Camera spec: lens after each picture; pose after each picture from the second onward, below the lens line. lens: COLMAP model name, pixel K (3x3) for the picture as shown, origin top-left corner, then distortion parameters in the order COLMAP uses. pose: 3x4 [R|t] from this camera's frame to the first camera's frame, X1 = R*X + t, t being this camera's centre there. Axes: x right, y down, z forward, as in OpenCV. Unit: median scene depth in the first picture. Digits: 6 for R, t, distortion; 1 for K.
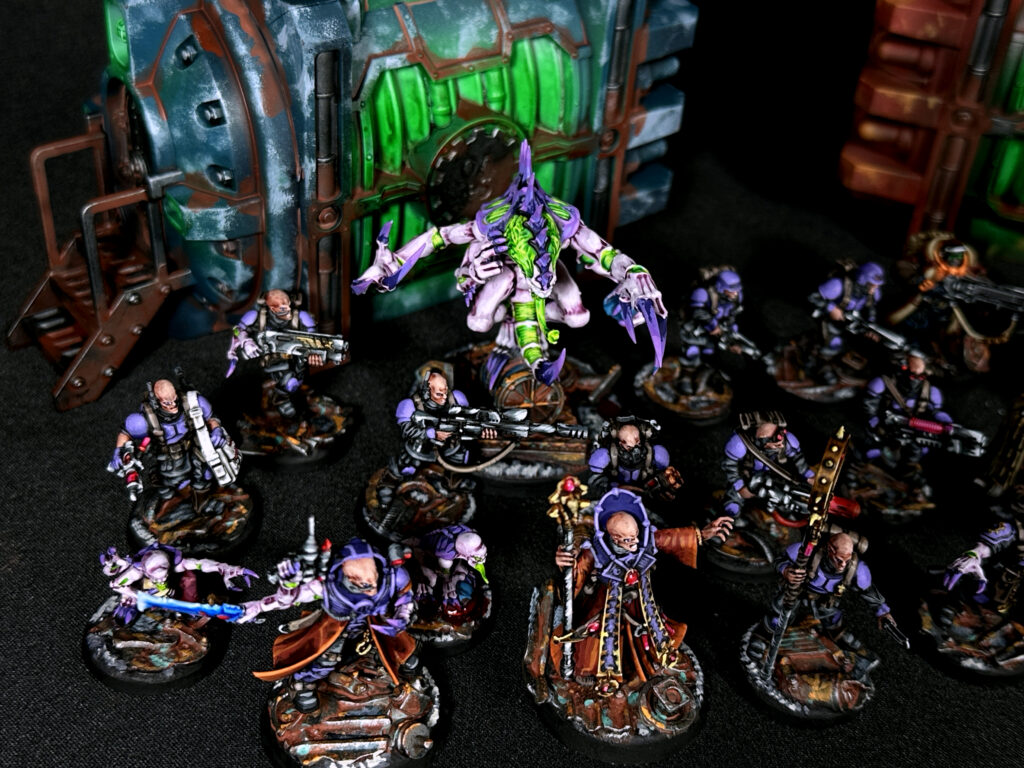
lens RADIAL K [[1447.9, 0, 511.0], [0, 1447.9, 396.0], [0, 0, 1]] dist [0.167003, -0.398581]
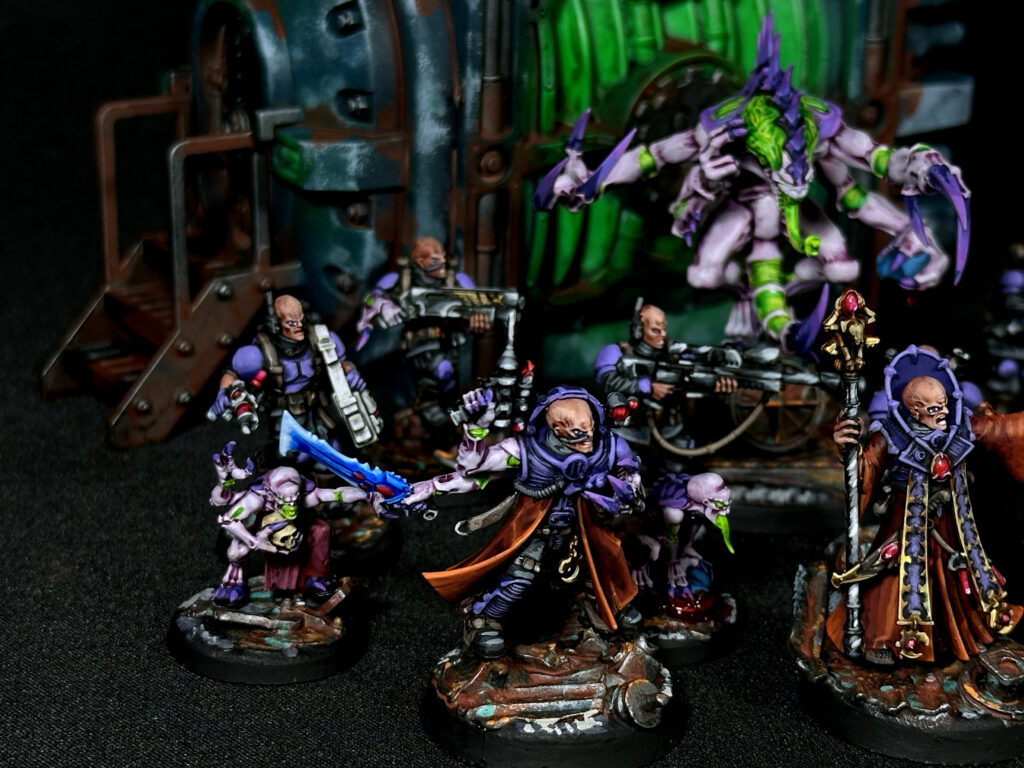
lens RADIAL K [[2478.6, 0, 510.7], [0, 2478.6, 406.9], [0, 0, 1]] dist [0.118906, 0.192875]
pose [[0.997999, -0.018617, -0.060432, -0.046141], [-0.000724, 0.952255, -0.305304, 0.400518], [0.063231, 0.304737, 0.950335, -0.163036]]
